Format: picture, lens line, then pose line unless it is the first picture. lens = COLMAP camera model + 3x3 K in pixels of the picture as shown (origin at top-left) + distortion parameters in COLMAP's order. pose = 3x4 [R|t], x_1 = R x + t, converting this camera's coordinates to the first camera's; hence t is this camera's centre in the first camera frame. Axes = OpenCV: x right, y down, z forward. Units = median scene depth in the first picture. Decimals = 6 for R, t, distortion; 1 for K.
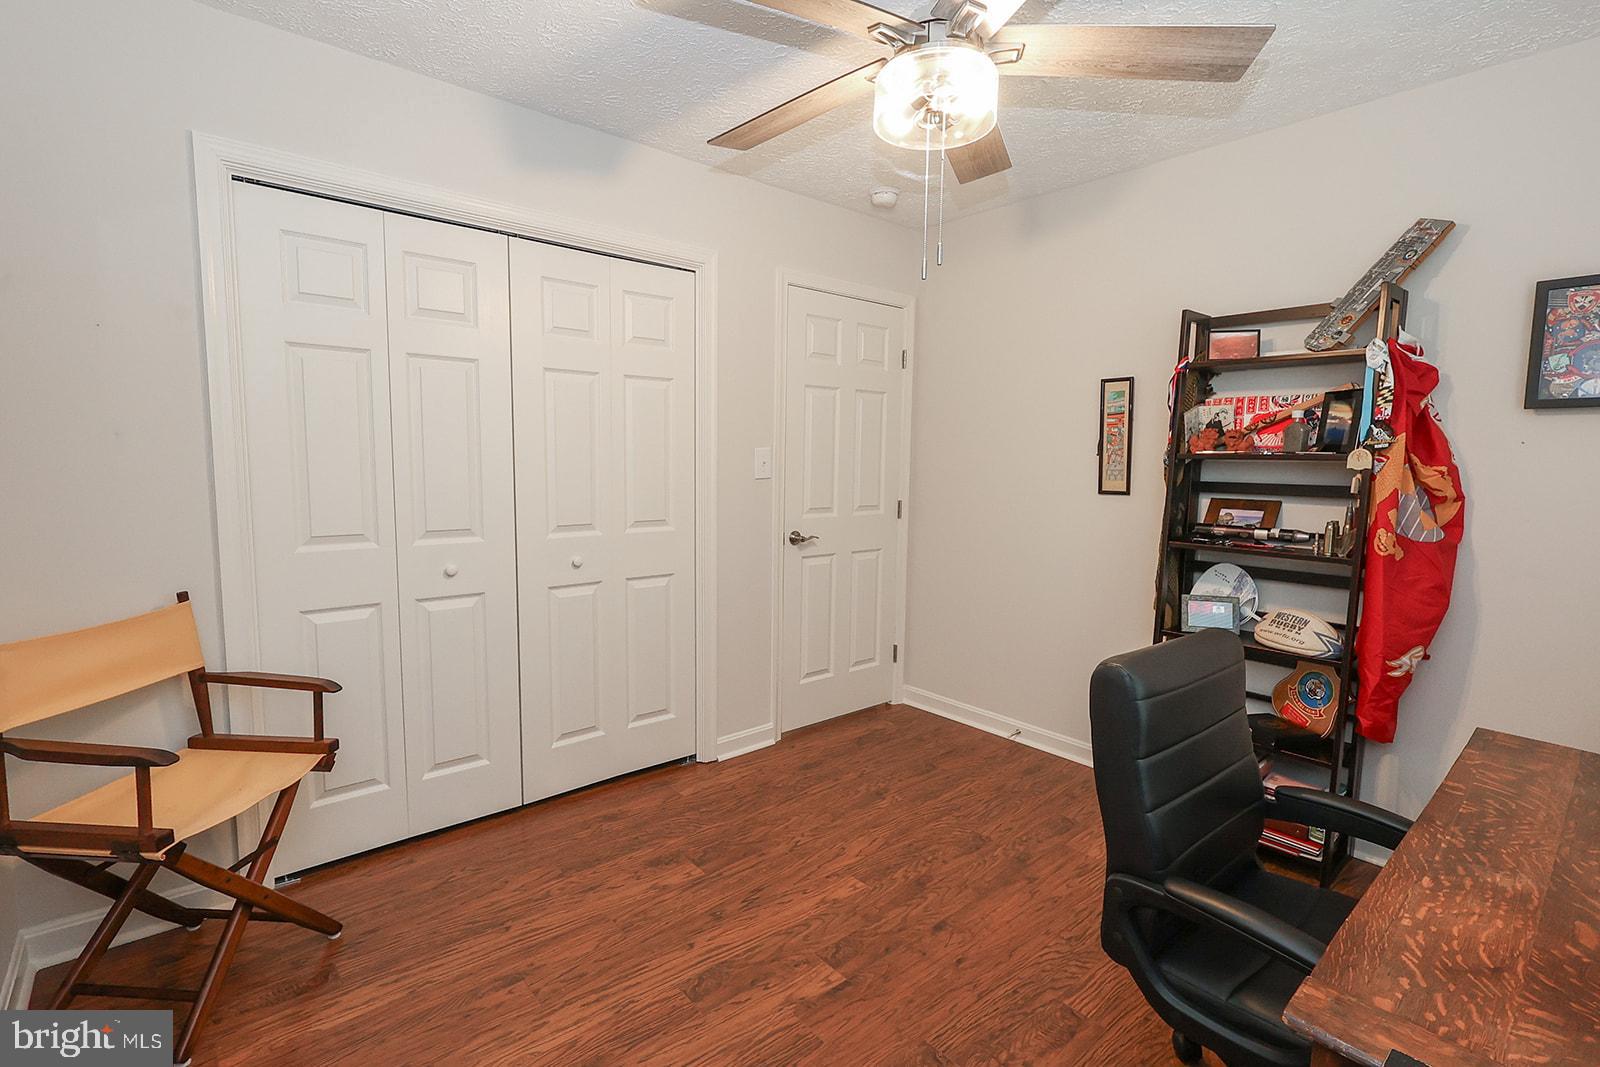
lens RADIAL K [[742.1, 0, 798.9], [0, 742.1, 532.8], [0, 0, 1]] dist [-0.002524, 0.000082]
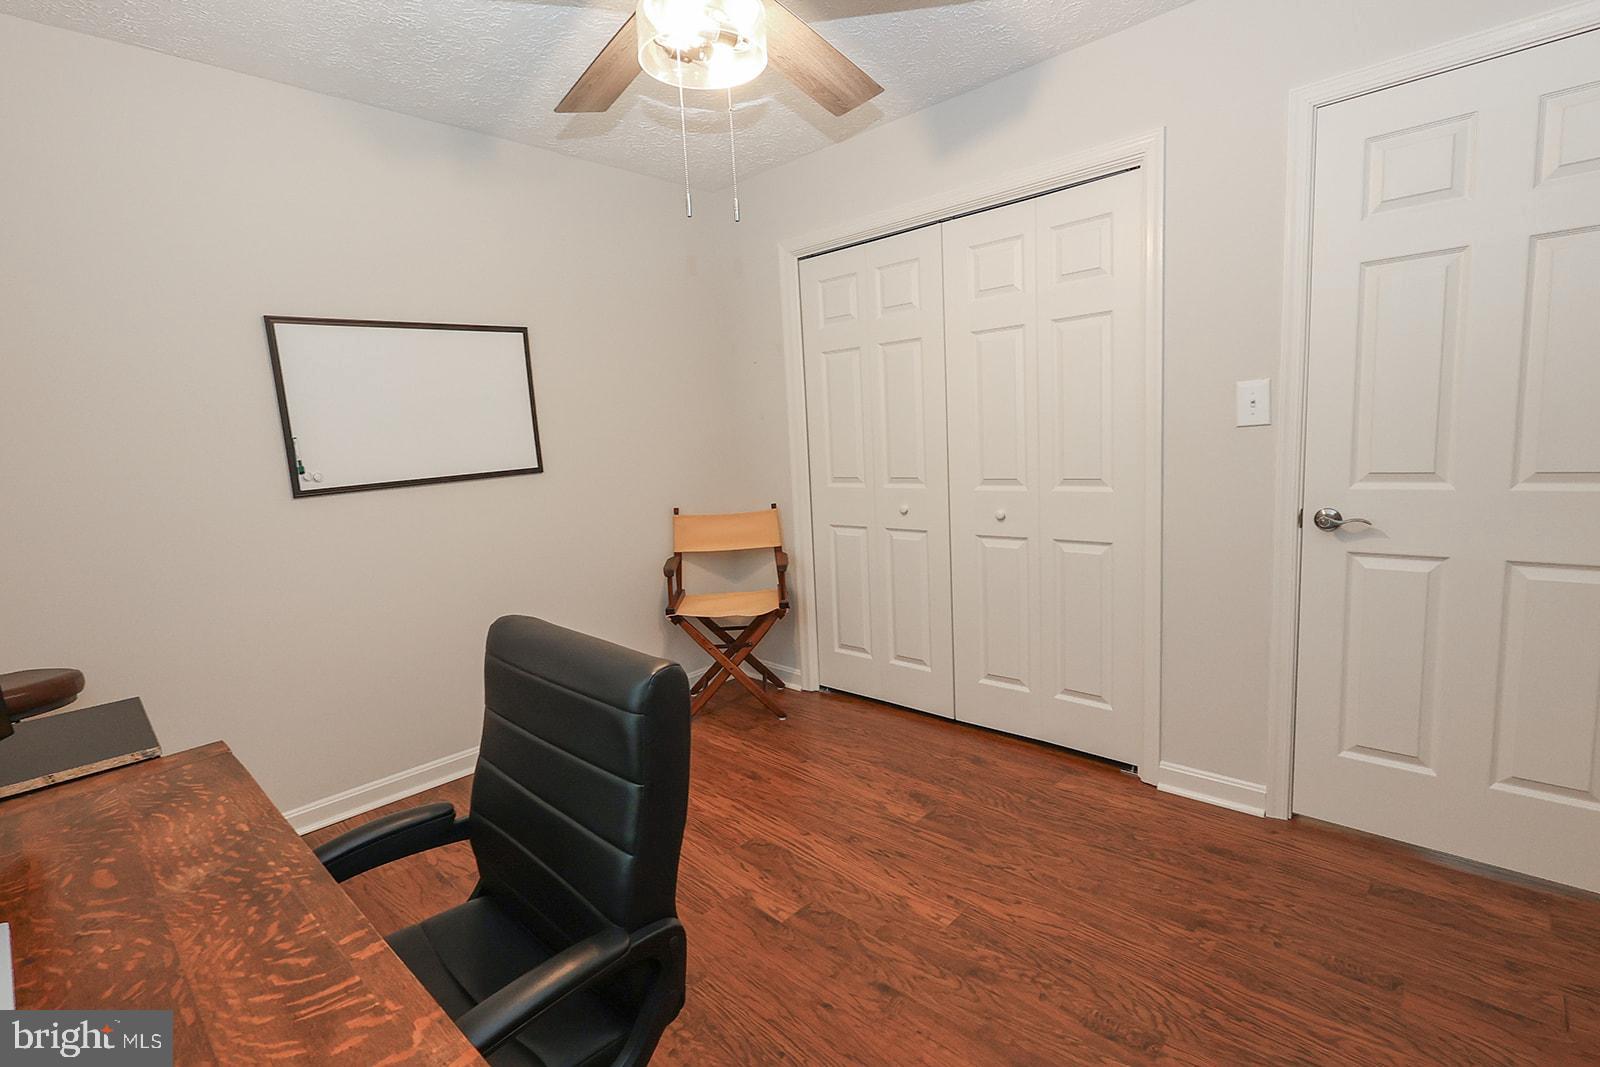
lens RADIAL K [[749.2, 0, 793.3], [0, 749.2, 534.1], [0, 0, 1]] dist [-0.000687, 0.000426]
pose [[0.096684, 0.114724, -0.988681, 0.763879], [-0.045995, 0.992789, 0.110703, -0.039595], [0.994252, 0.034771, 0.101264, 0.654900]]
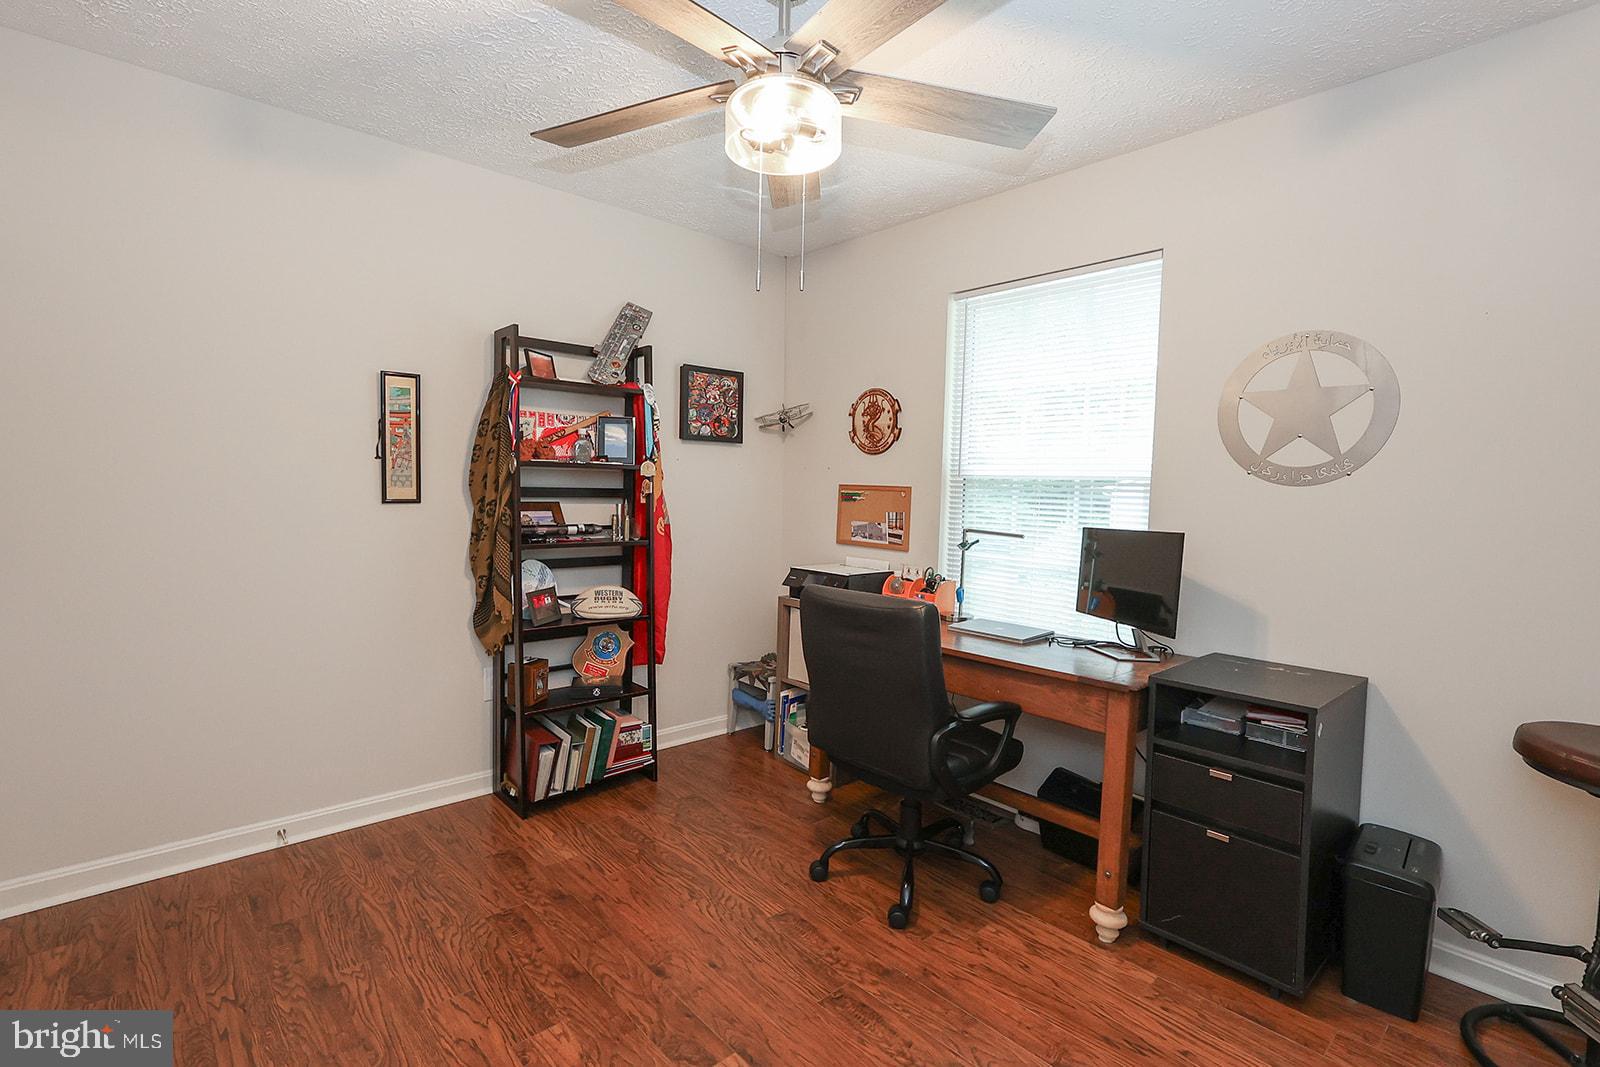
lens RADIAL K [[738.4, 0, 796.8], [0, 738.4, 528.3], [0, 0, 1]] dist [-0.000807, 0.000048]
pose [[-0.021080, -0.075773, 0.996902, -0.569506], [0.077477, 0.994002, 0.077190, -0.064370], [-0.996771, 0.078864, -0.015083, 0.653563]]
